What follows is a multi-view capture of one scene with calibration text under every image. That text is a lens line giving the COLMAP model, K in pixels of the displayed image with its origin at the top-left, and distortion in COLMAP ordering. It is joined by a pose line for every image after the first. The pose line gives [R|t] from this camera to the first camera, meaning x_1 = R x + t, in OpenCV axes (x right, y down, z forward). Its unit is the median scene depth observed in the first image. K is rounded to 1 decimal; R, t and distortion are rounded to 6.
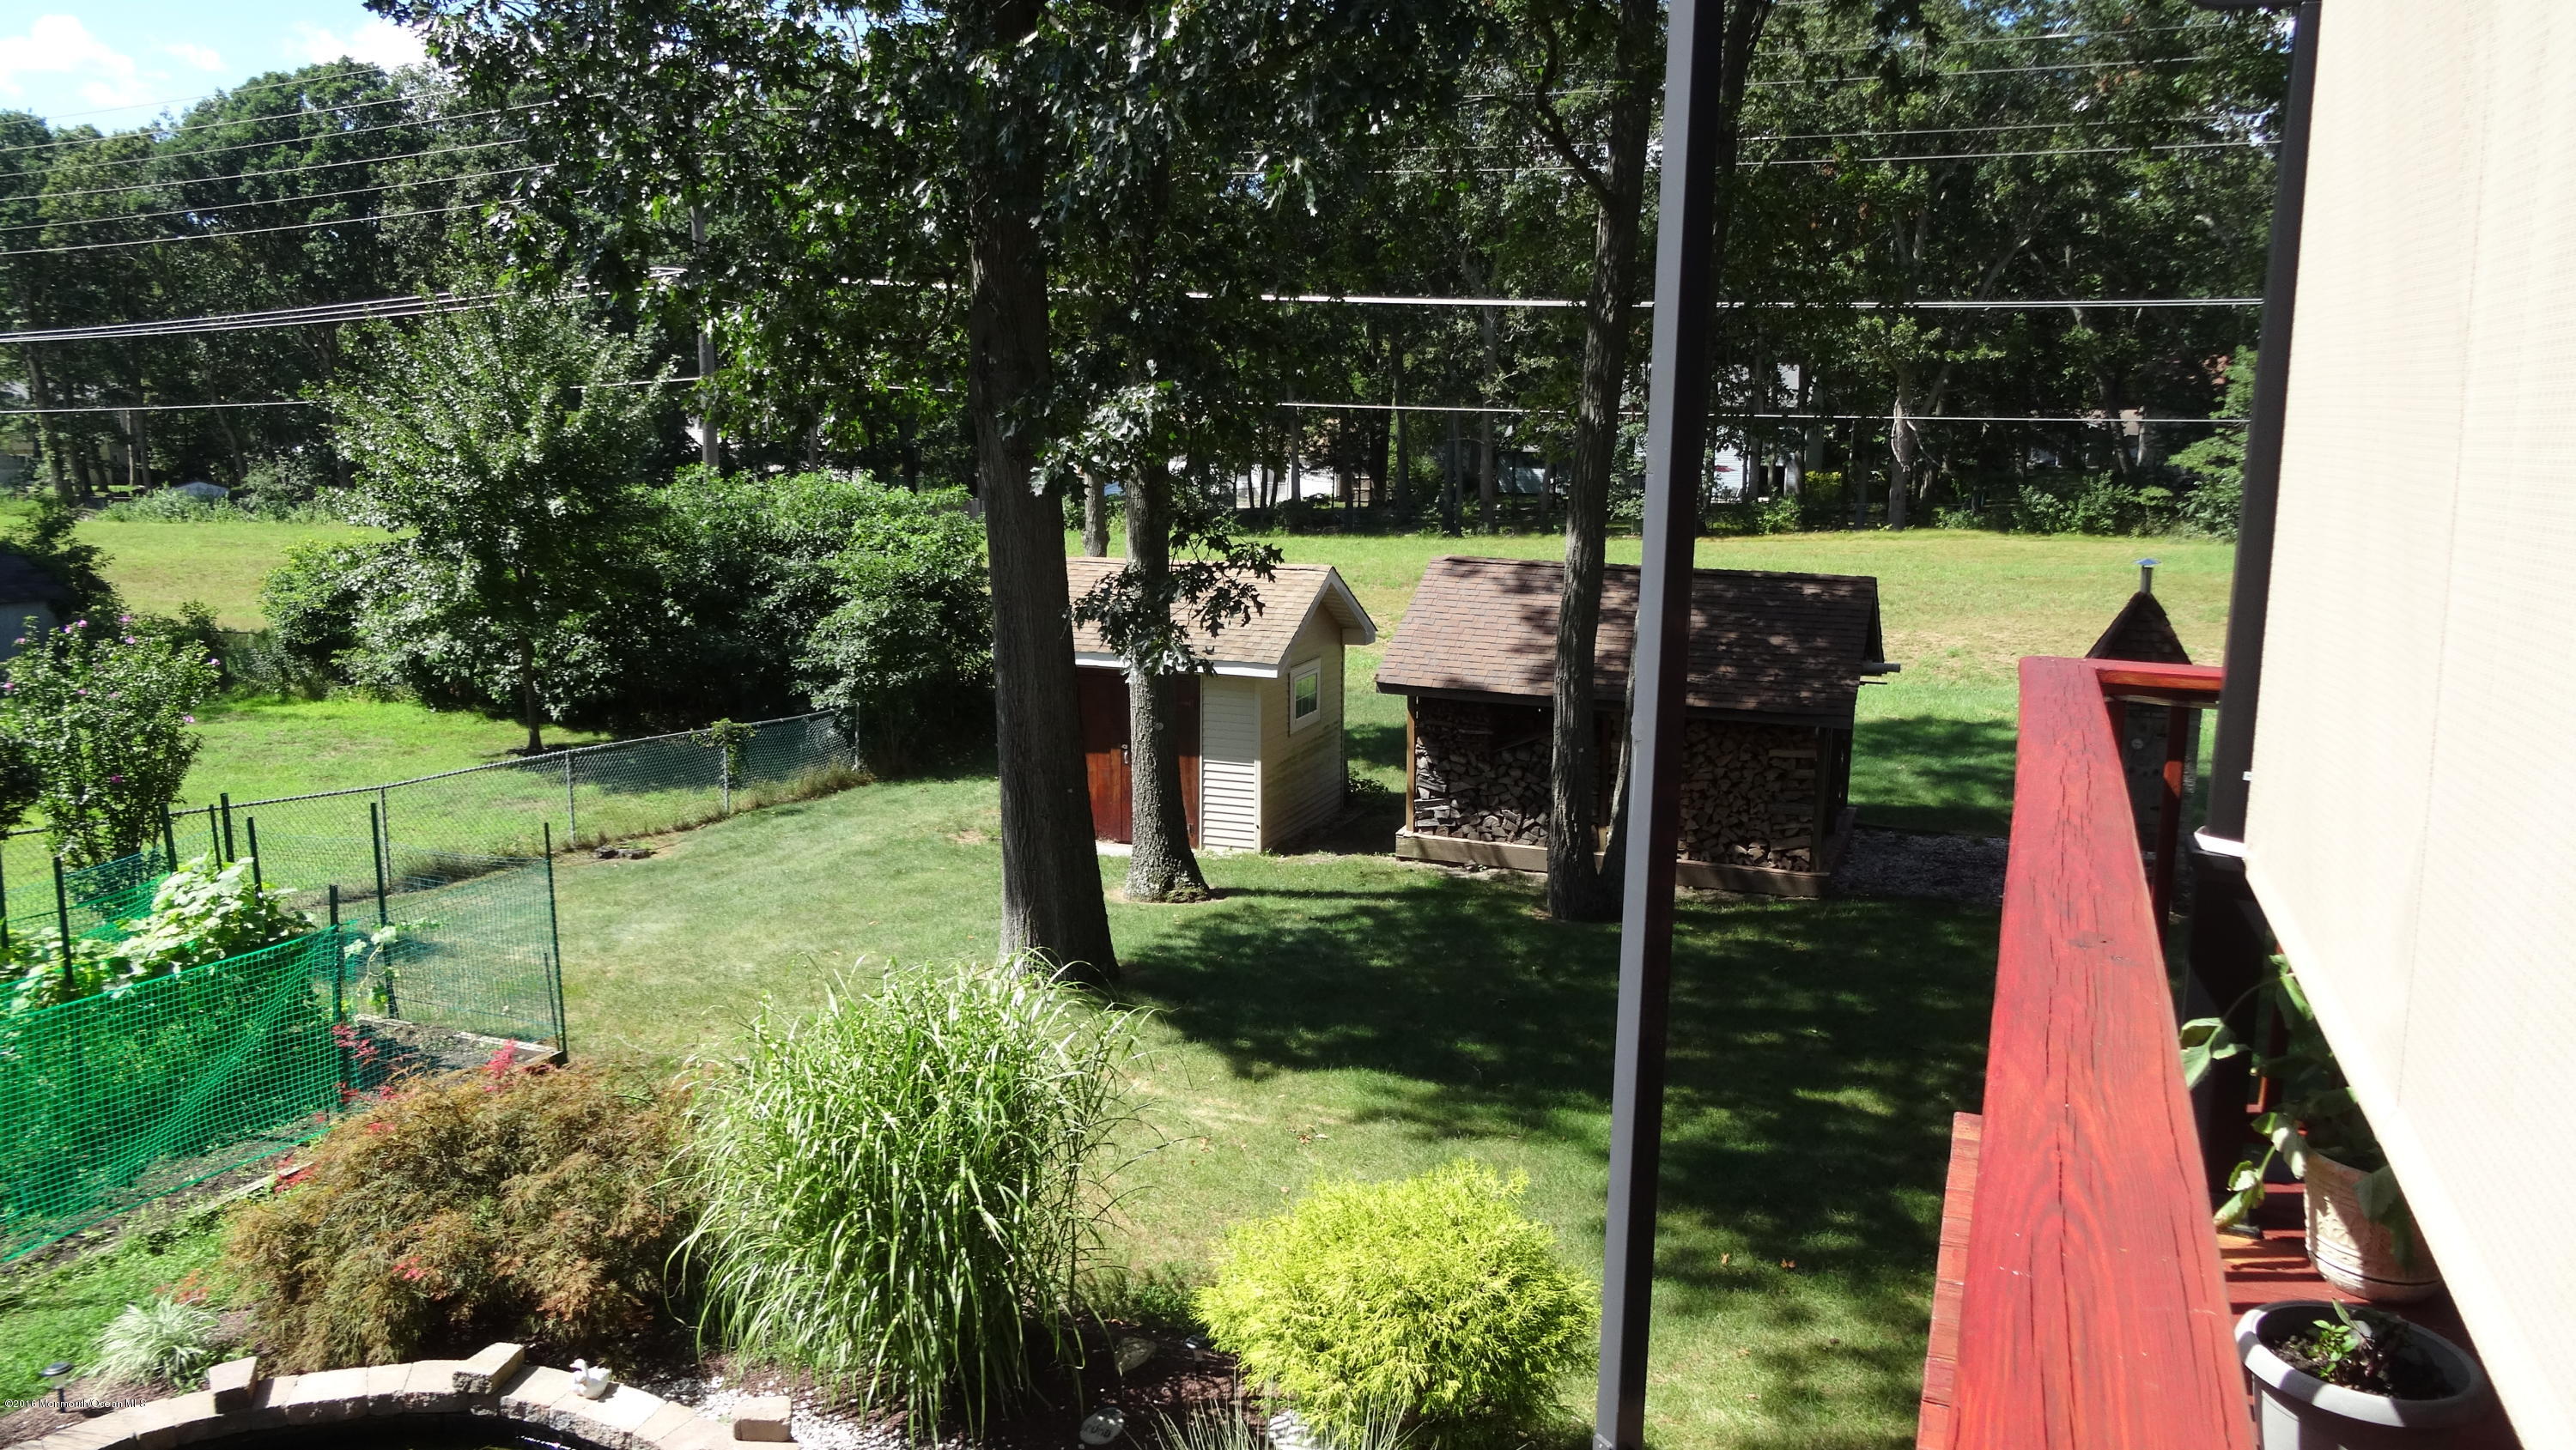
lens RADIAL K [[1864.6, 0, 1293.3], [0, 1864.6, 739.6], [0, 0, 1]] dist [0.005644, -0.007155]
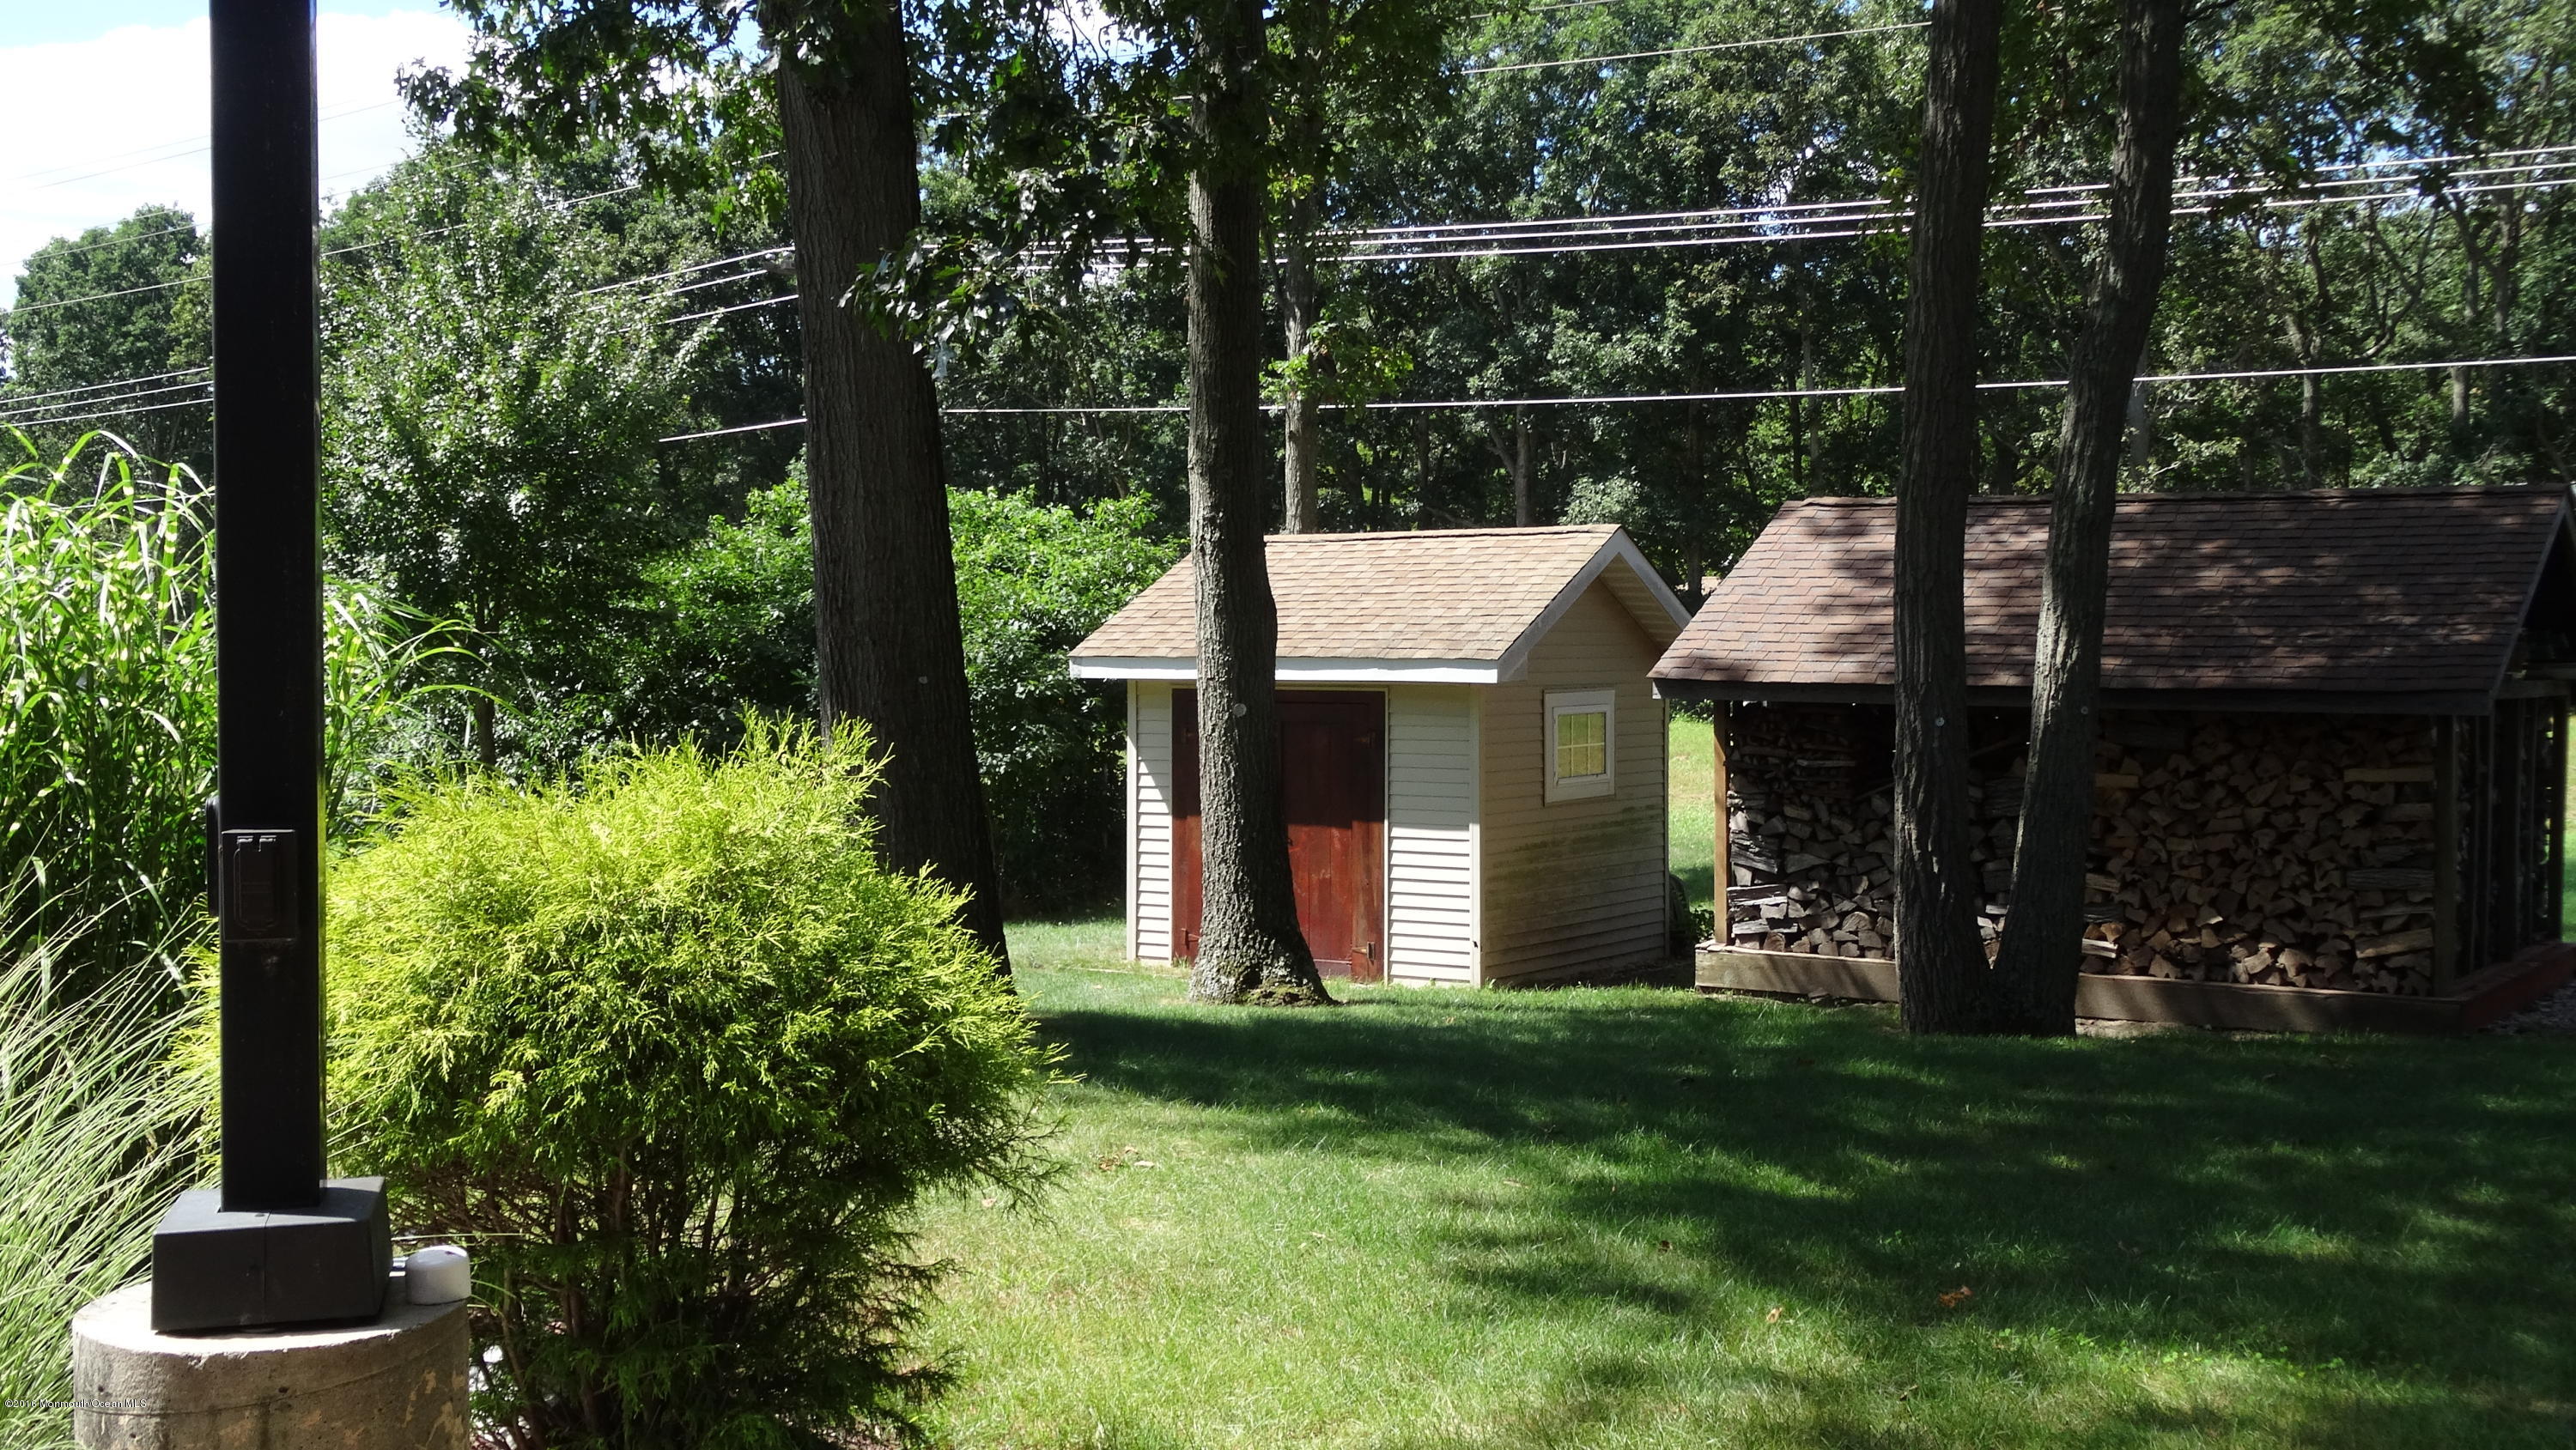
lens RADIAL K [[2775.3, 0, 1288.4], [0, 2775.3, 739.5], [0, 0, 1]] dist [0.016503, 0.000000]
pose [[0.973774, -0.001115, -0.227513, 0.123944], [-0.031348, 0.989793, -0.139019, 0.107076], [0.225346, 0.142506, 0.963801, 0.124508]]
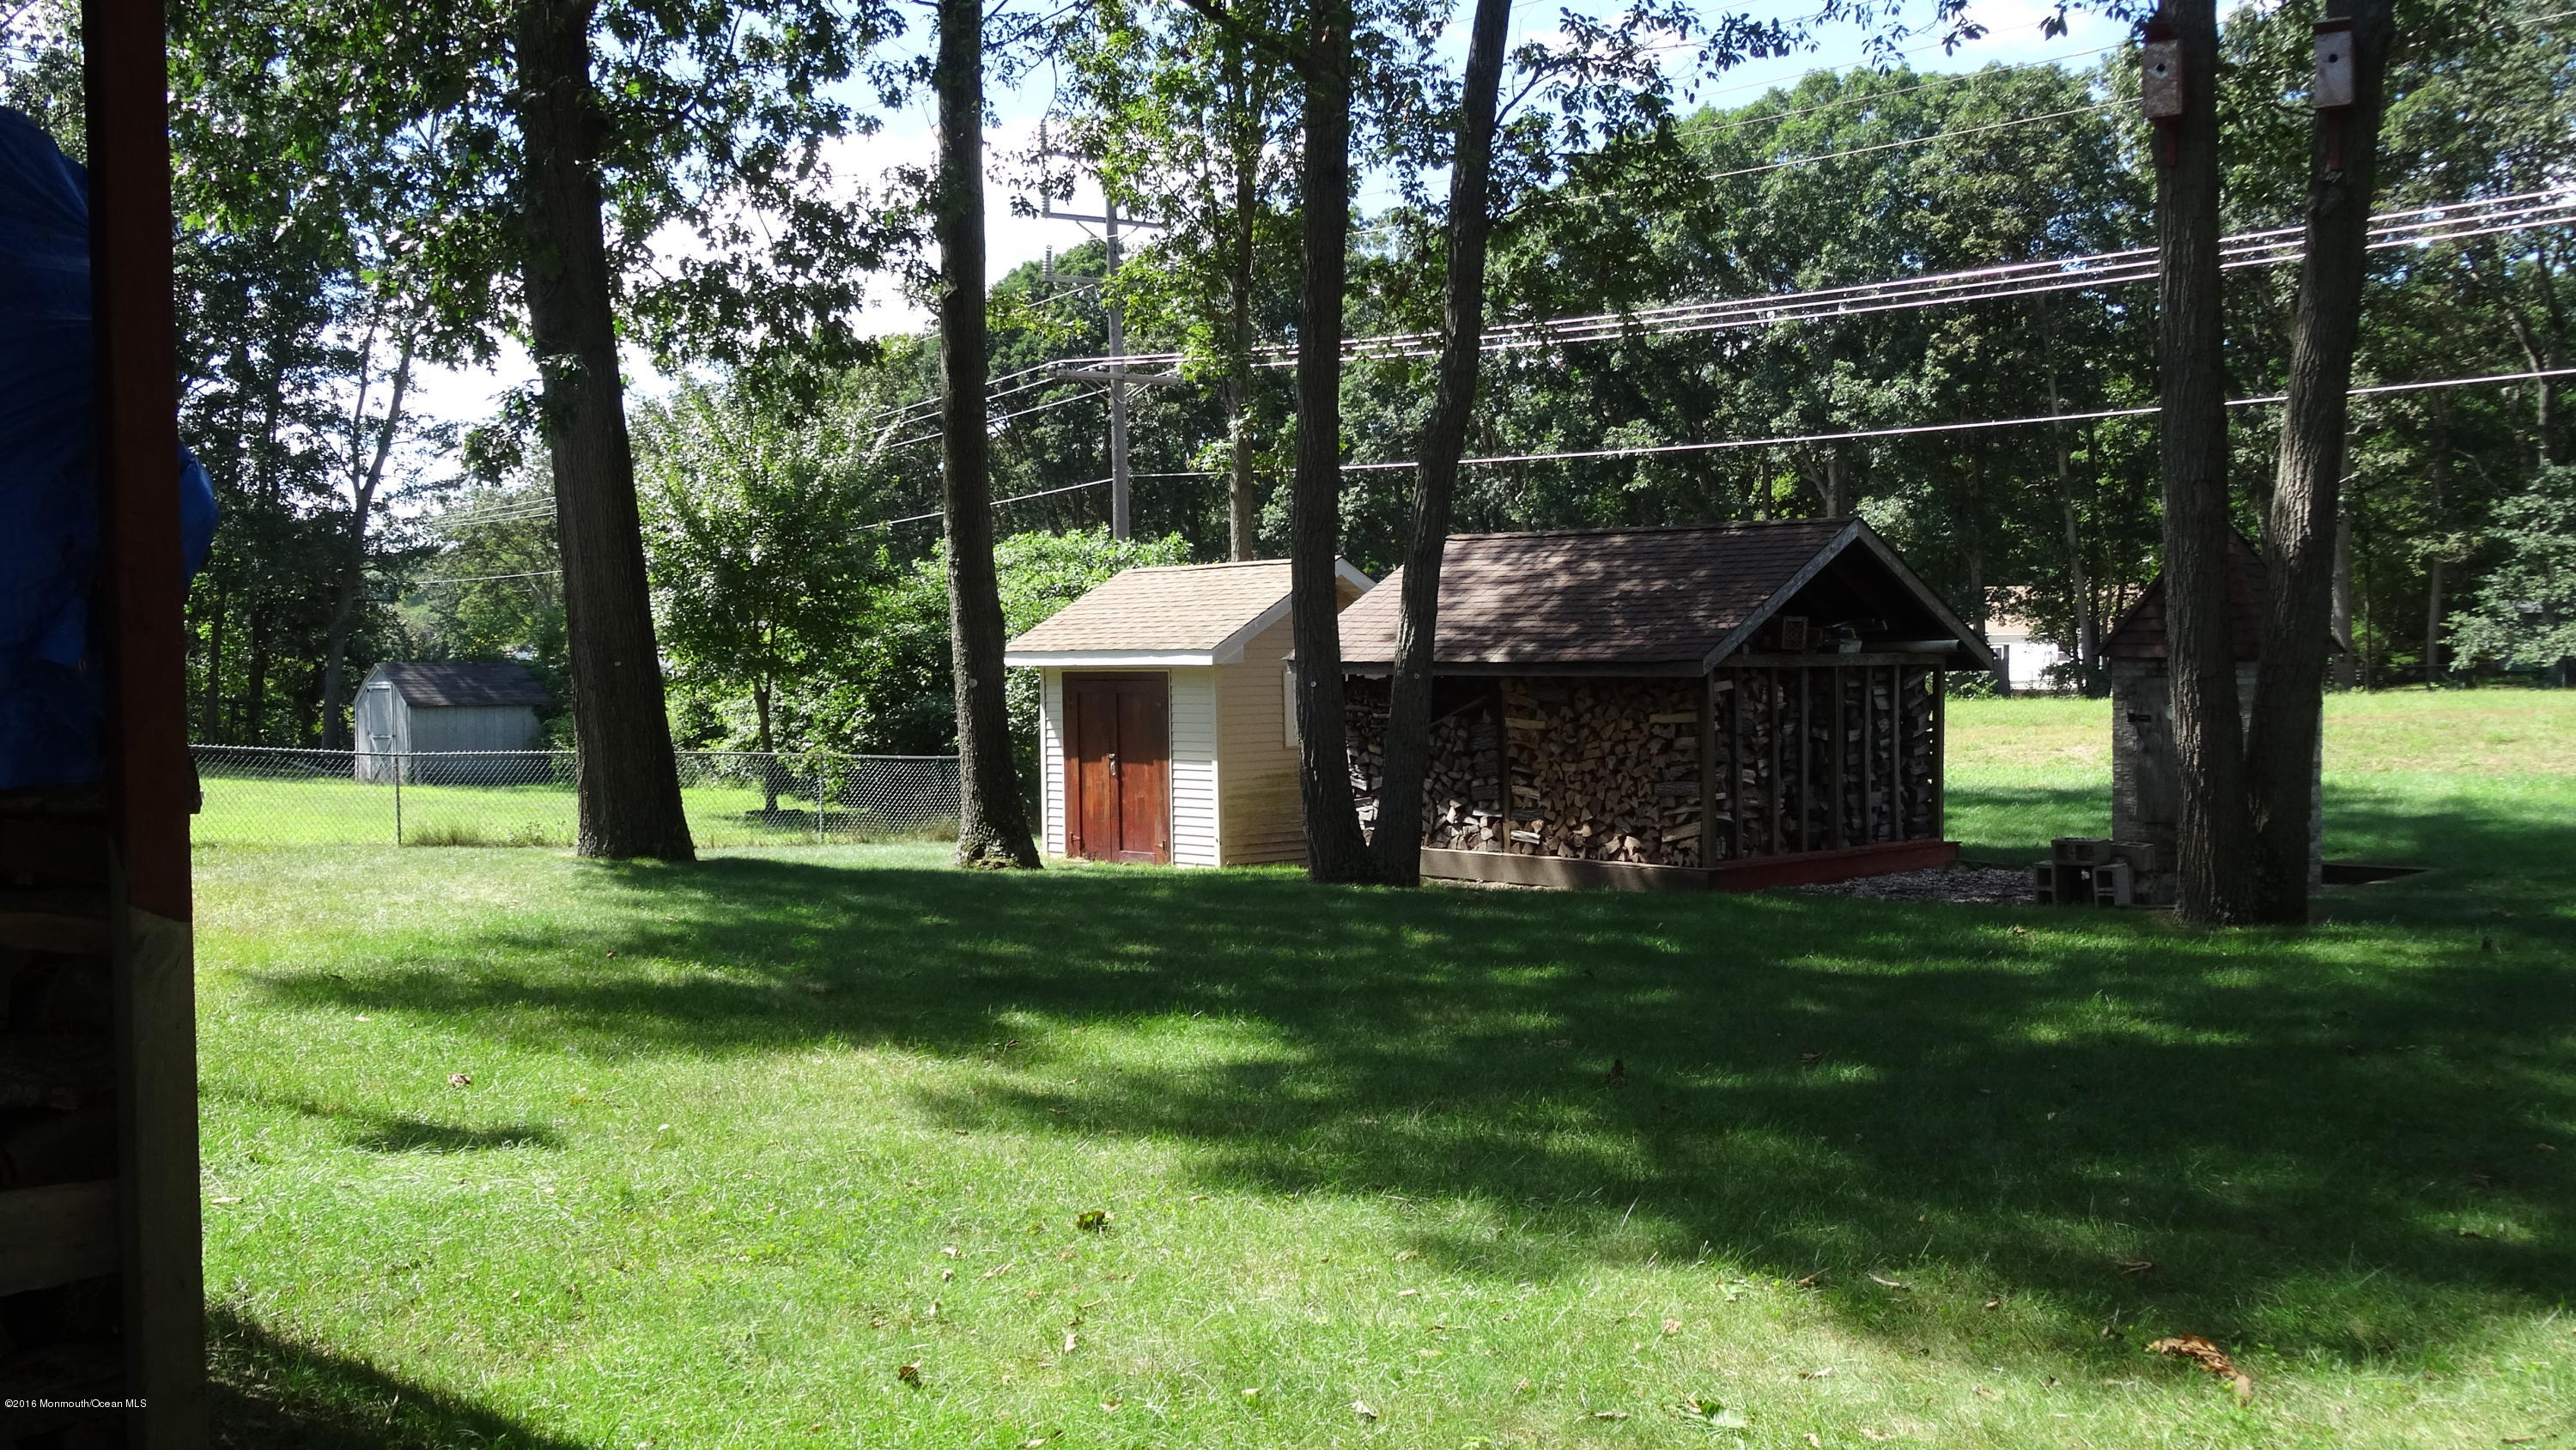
lens RADIAL K [[2359.8, 0, 1293.9], [0, 2359.8, 705.7], [0, 0, 1]] dist [0.020631, 0.000000]
pose [[0.891756, -0.011411, -0.452372, 0.520856], [-0.056722, 0.988979, -0.136761, 0.134751], [0.448947, 0.147617, 0.881281, 0.019011]]
